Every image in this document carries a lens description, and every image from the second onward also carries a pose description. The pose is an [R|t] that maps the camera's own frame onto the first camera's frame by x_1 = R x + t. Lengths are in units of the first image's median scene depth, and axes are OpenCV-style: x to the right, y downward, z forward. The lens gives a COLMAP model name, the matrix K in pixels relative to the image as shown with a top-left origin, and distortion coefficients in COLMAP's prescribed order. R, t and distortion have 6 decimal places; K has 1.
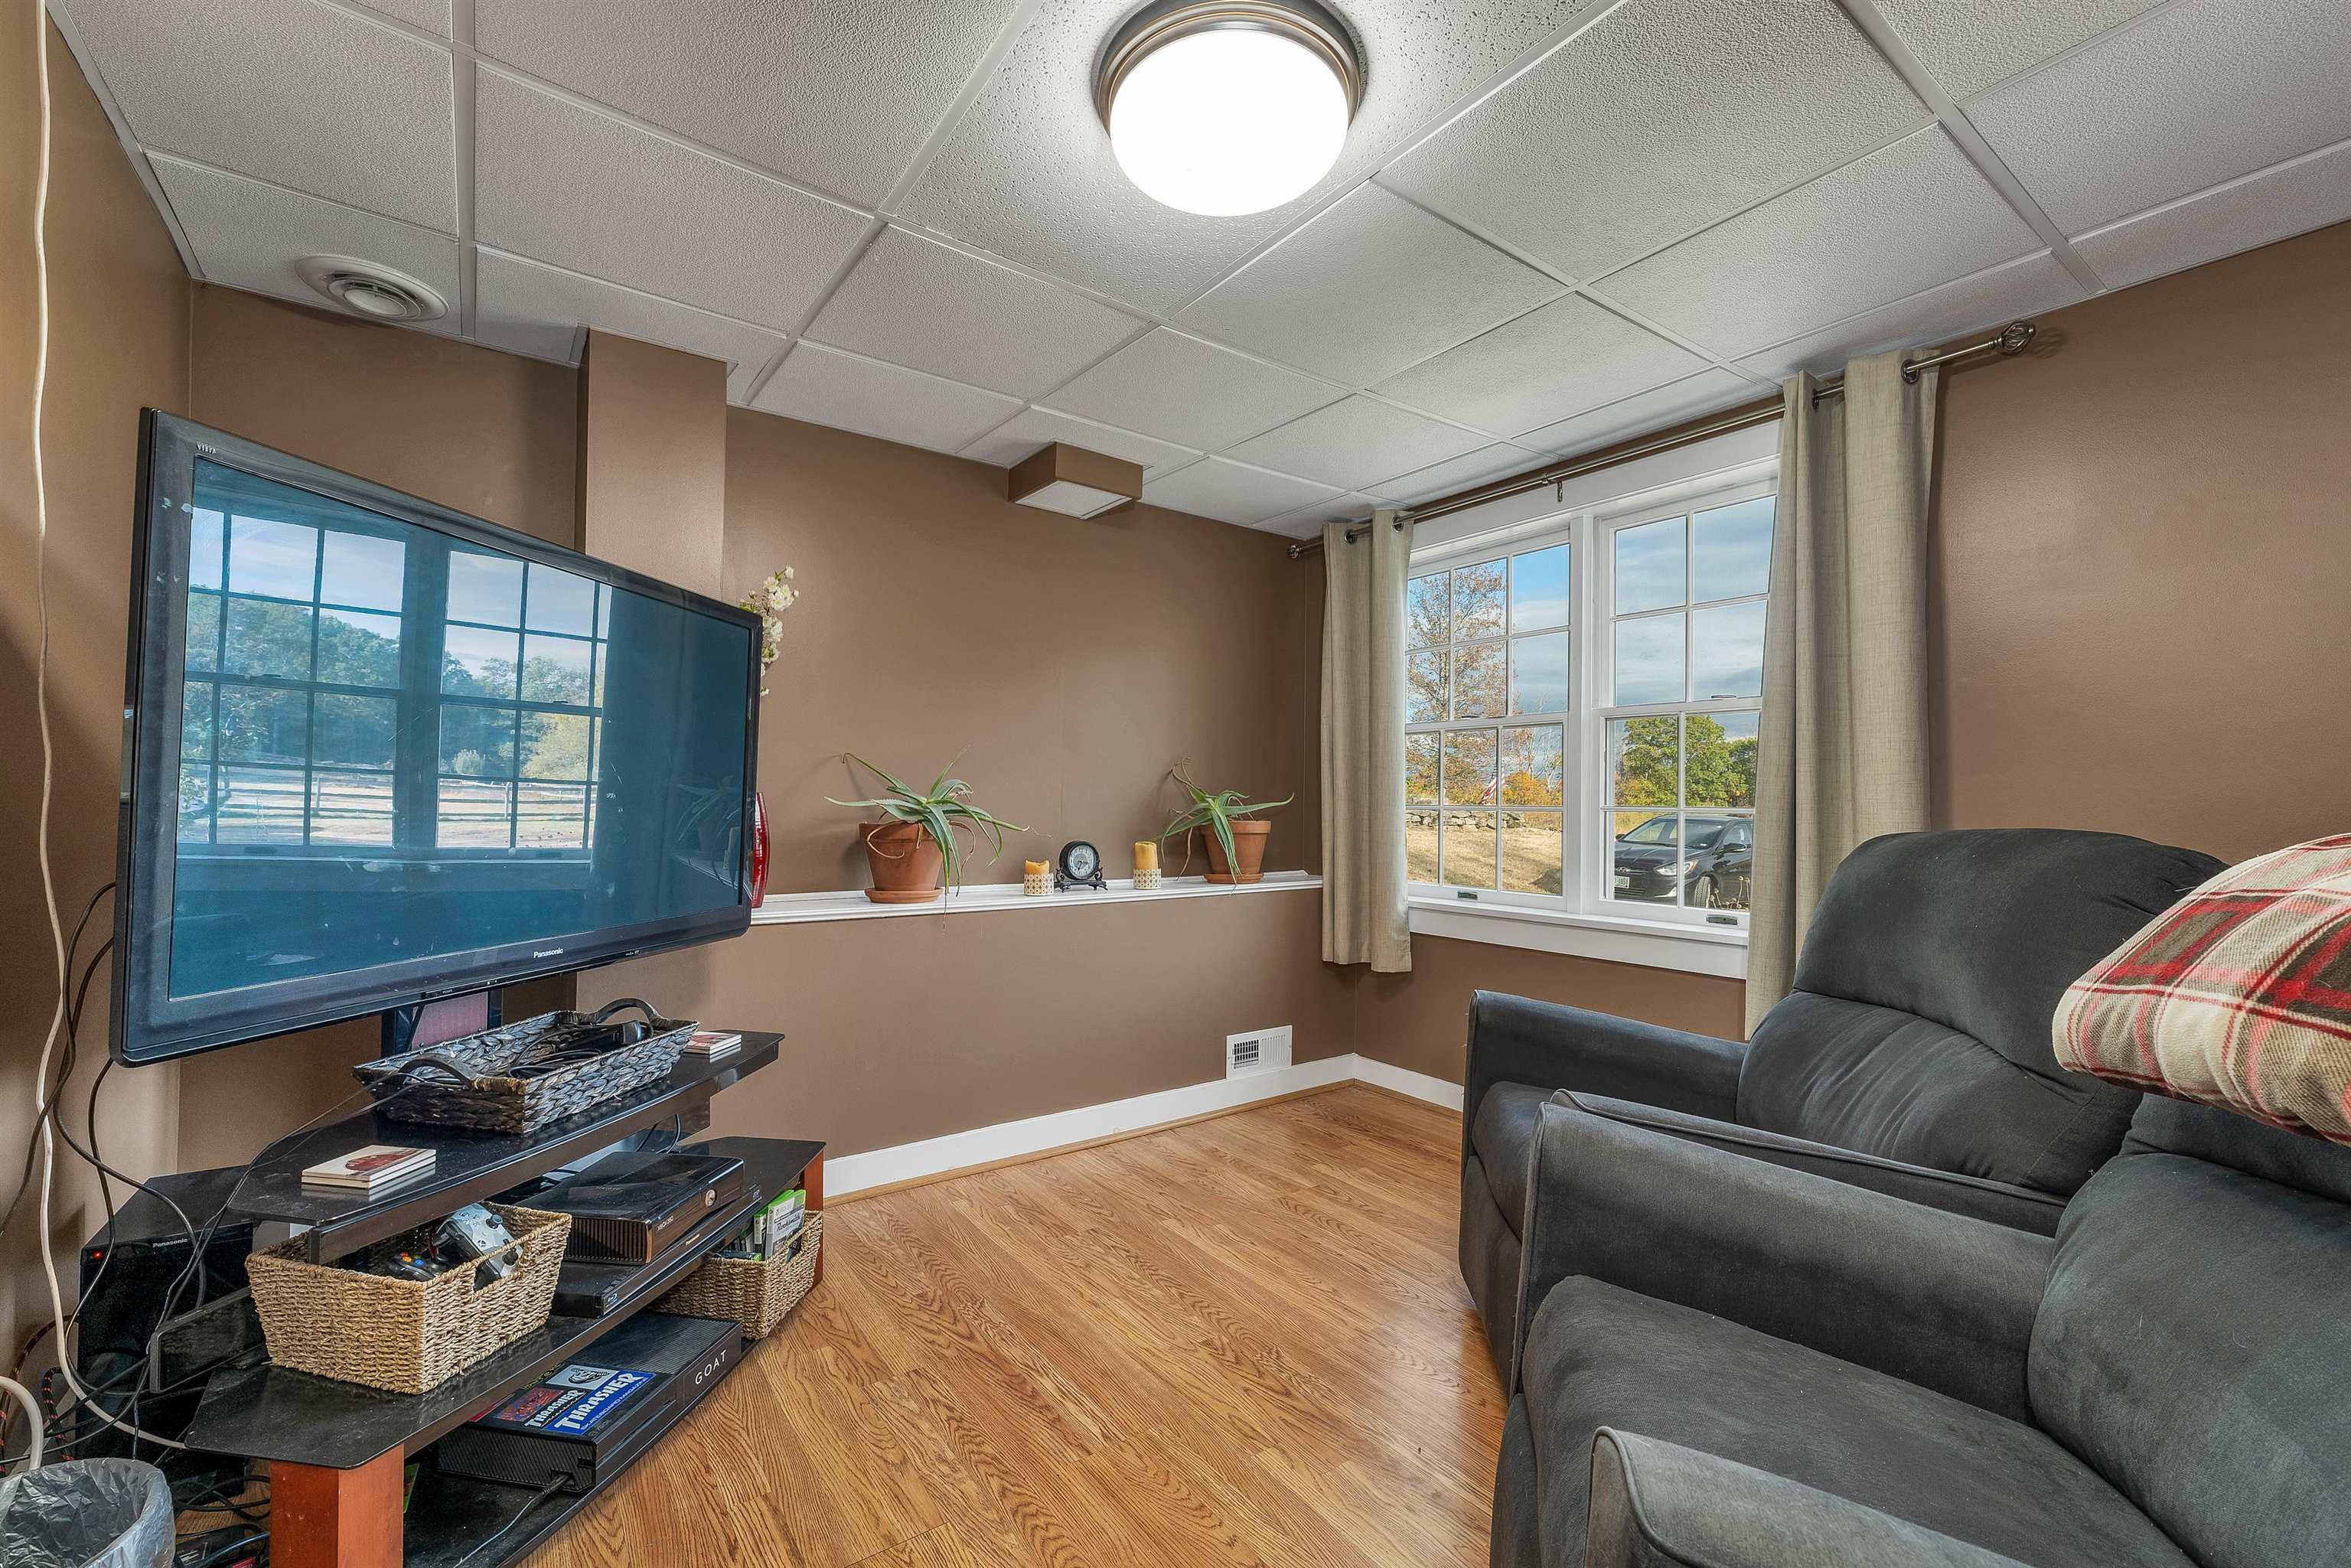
lens RADIAL K [[991.3, 0, 1166.4], [0, 991.3, 772.3], [0, 0, 1]] dist [0.001562, 0.000202]
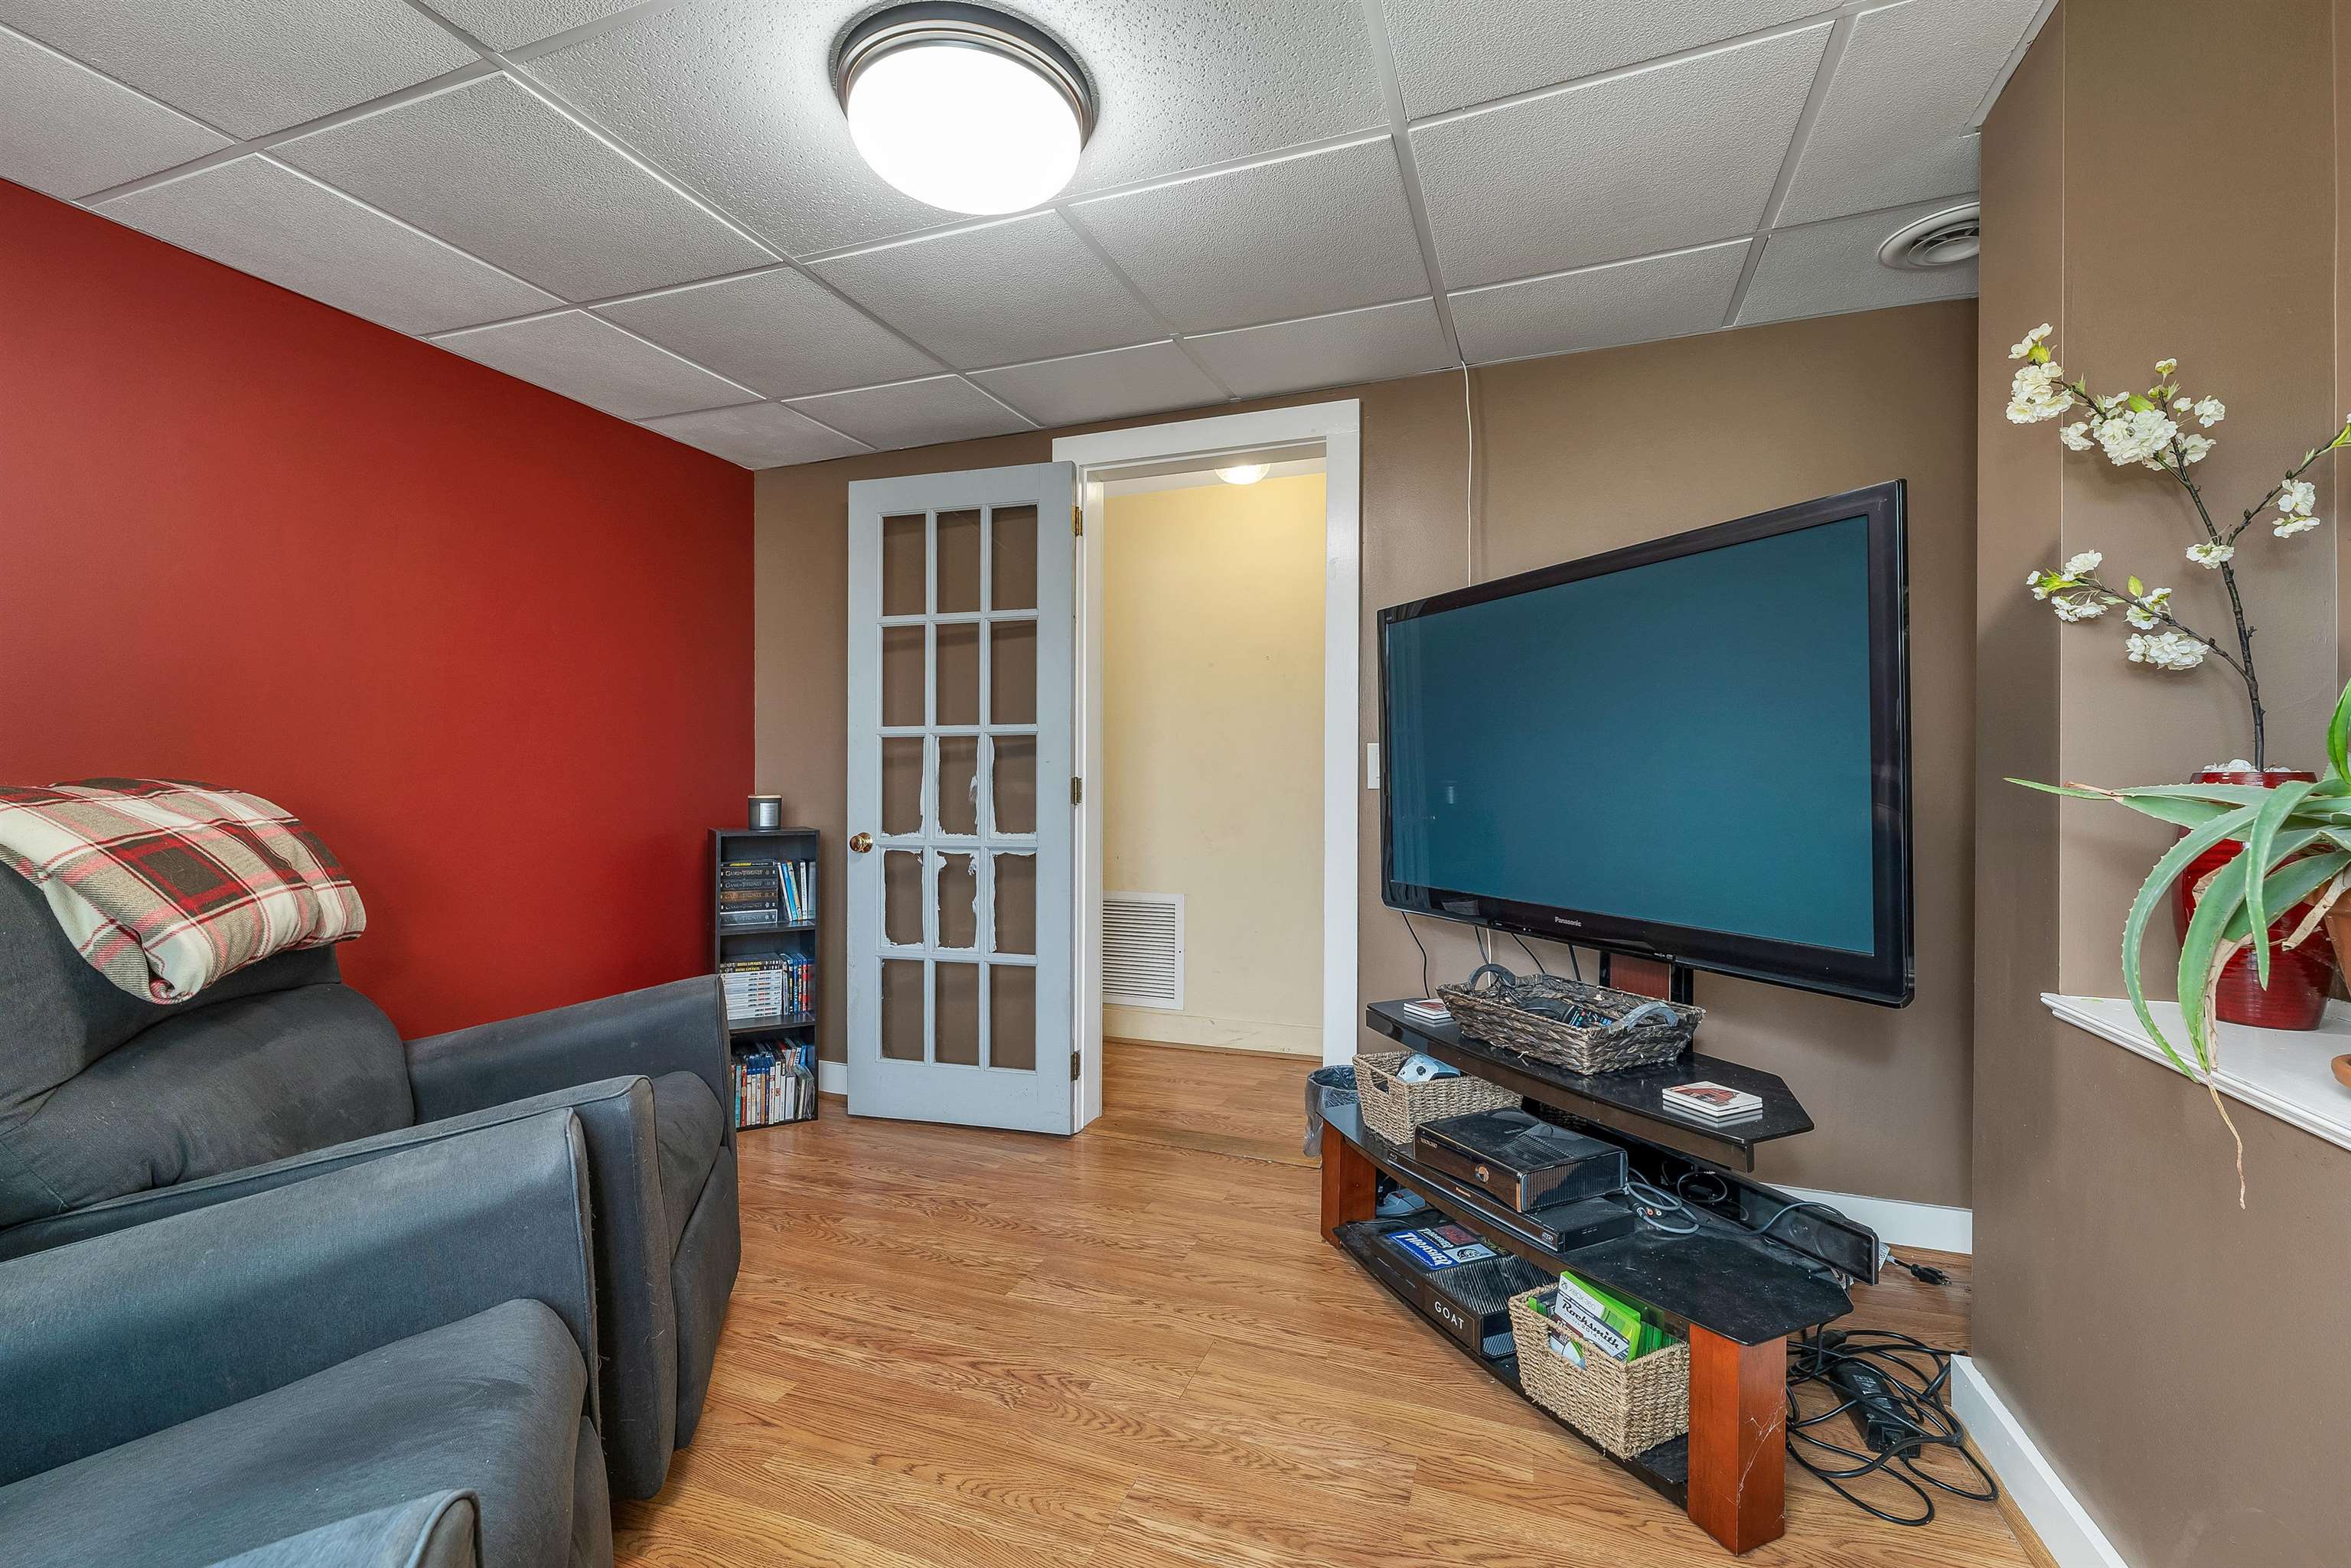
lens RADIAL K [[991.3, 0, 1166.4], [0, 991.3, 772.3], [0, 0, 1]] dist [0.001562, 0.000202]
pose [[-0.832209, -0.016416, -0.554219, 0.428151], [0.006352, 0.999214, -0.039134, 0.059328], [0.554426, -0.036088, -0.831450, 1.877090]]
